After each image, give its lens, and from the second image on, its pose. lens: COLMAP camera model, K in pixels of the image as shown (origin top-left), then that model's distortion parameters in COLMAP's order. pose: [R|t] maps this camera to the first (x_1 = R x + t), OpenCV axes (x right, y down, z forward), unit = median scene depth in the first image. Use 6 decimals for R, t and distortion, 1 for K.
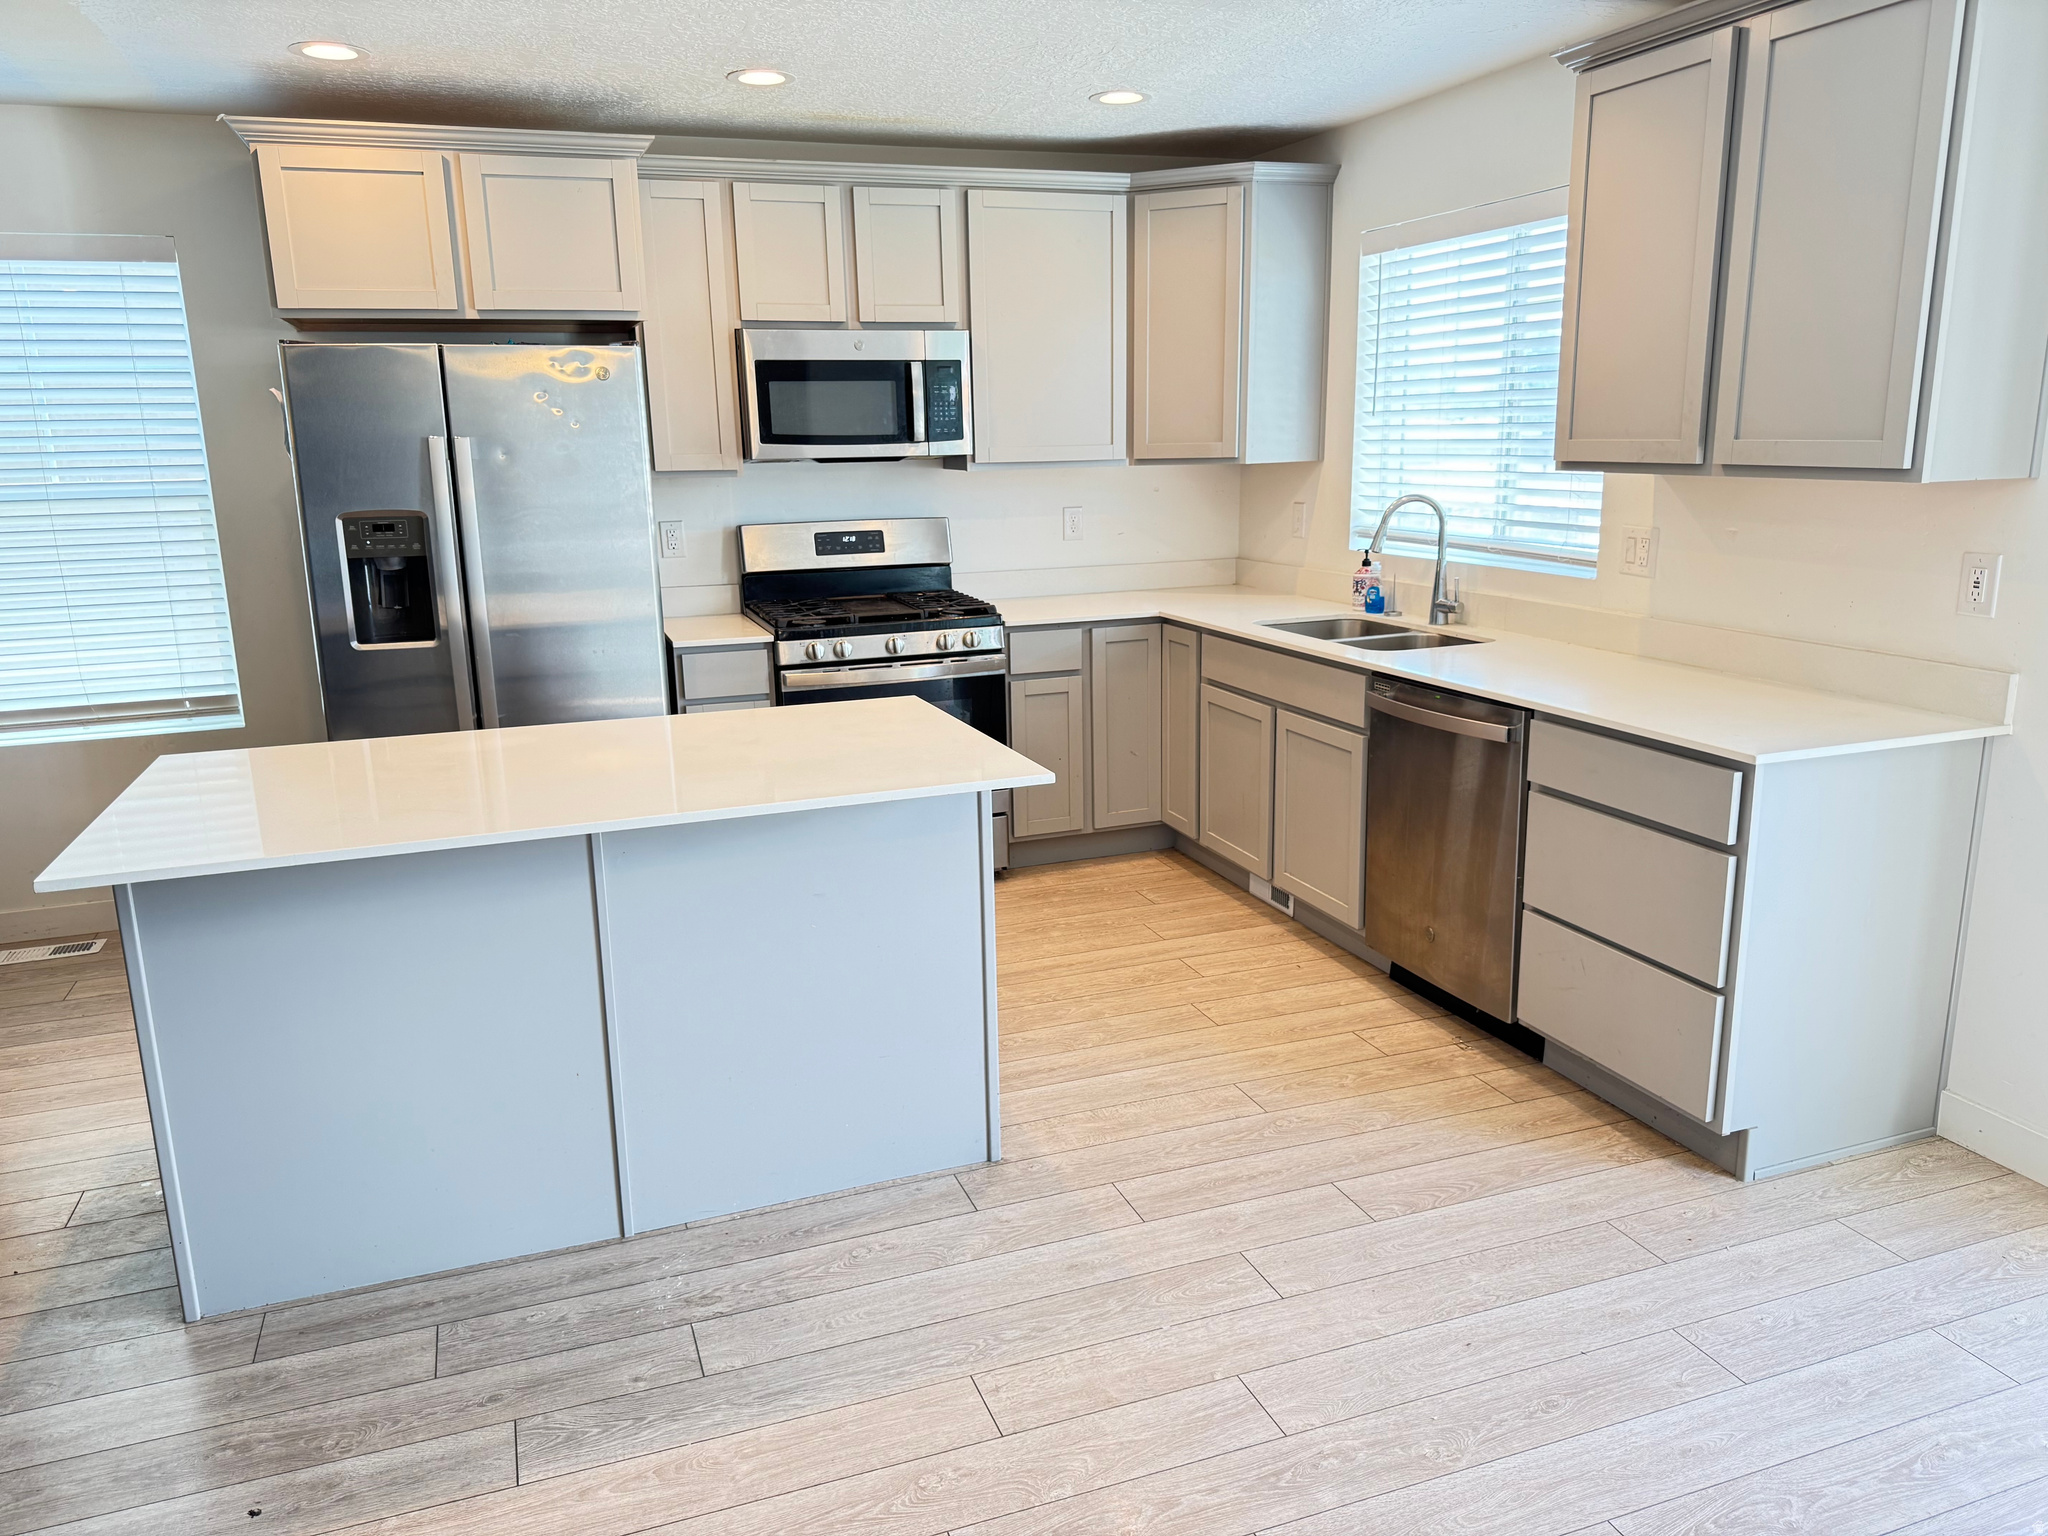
lens RADIAL K [[1463.1, 0, 1026.2], [0, 1463.1, 765.2], [0, 0, 1]] dist [0.054361, -0.070197]
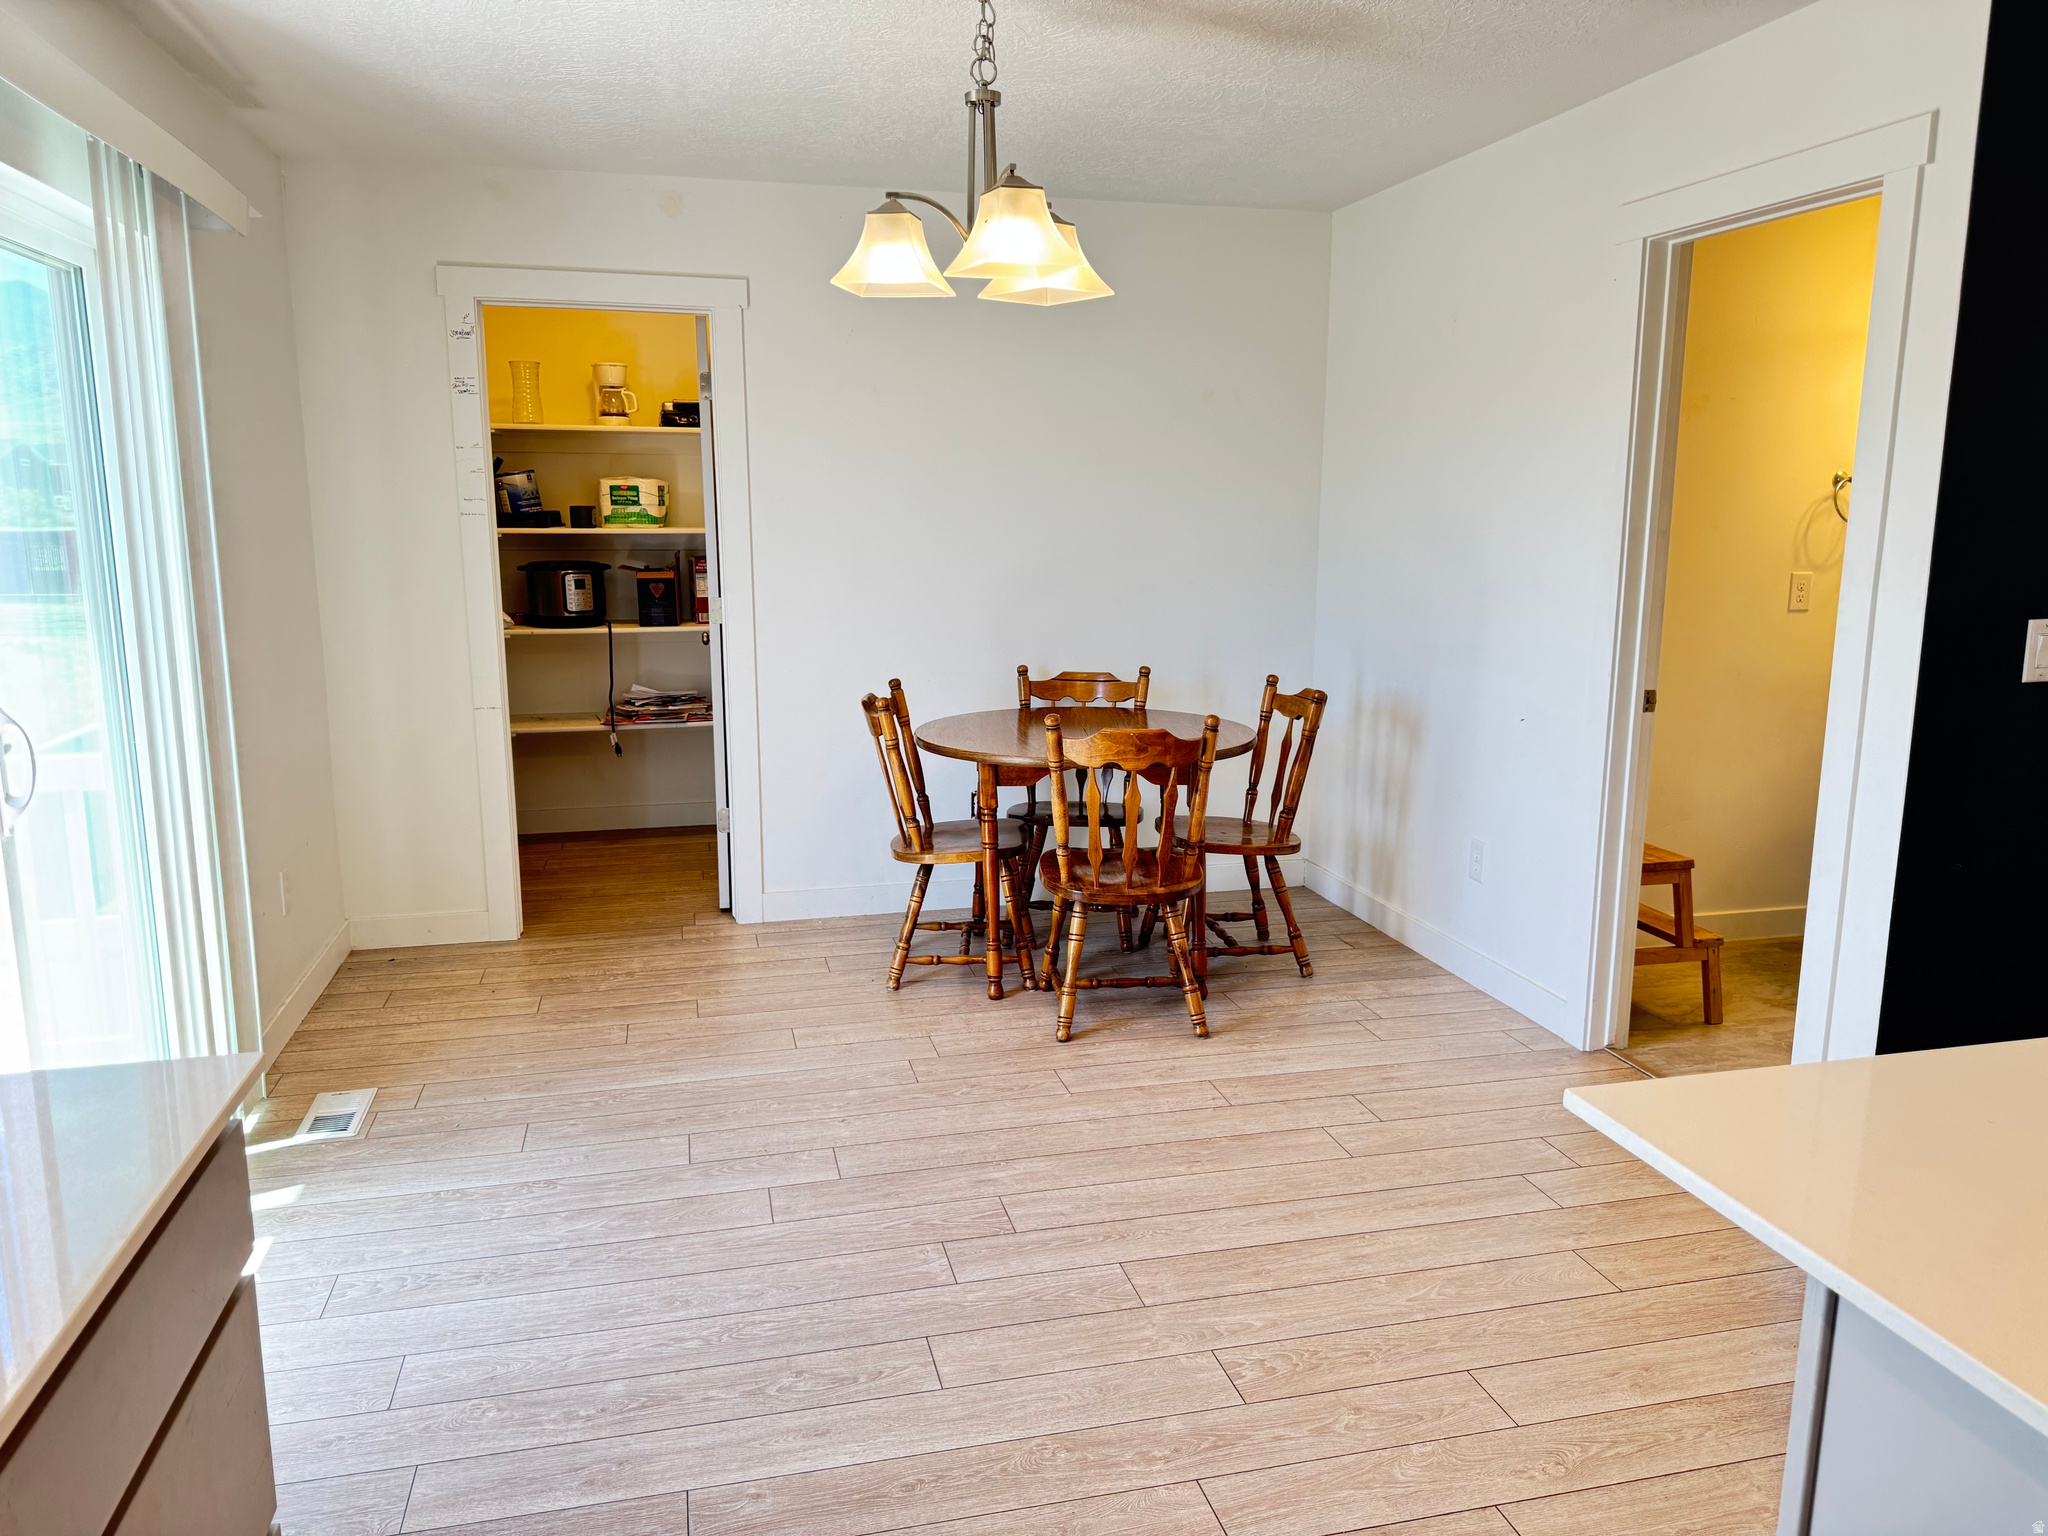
lens RADIAL K [[1463.1, 0, 1027.1], [0, 1463.1, 766.4], [0, 0, 1]] dist [0.054361, -0.070197]
pose [[-0.993142, -0.001555, 0.116904, 0.177524], [0.045120, 0.917349, 0.395518, -0.382922], [-0.107857, 0.398081, -0.910988, 1.751211]]
